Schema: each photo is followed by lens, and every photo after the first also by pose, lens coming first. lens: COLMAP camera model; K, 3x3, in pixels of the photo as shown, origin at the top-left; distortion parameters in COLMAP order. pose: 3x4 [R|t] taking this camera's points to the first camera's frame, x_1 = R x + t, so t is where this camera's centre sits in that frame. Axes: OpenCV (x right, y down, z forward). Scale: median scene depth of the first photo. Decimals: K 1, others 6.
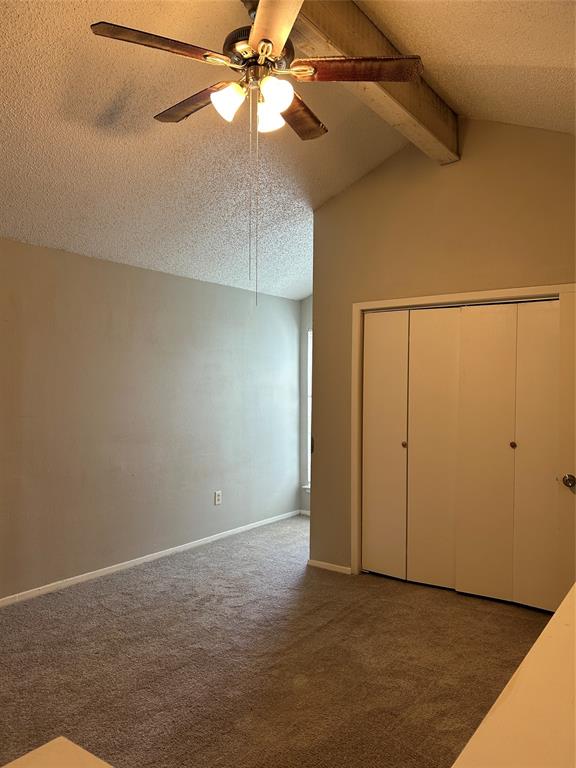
lens RADIAL K [[578.4, 0, 288.0], [0, 578.4, 384.0], [0, 0, 1]] dist [0.006049, 0.002564]
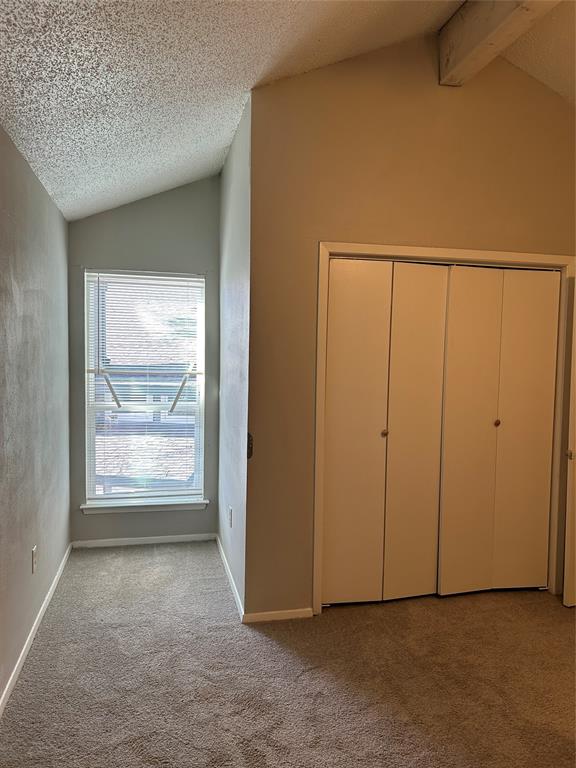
lens RADIAL K [[578.4, 0, 288.0], [0, 578.4, 384.0], [0, 0, 1]] dist [0.006049, 0.002564]
pose [[0.656976, -0.035888, 0.753057, -0.474611], [-0.011015, 0.998303, 0.057184, -0.005950], [-0.753831, -0.045863, 0.655465, 0.583397]]
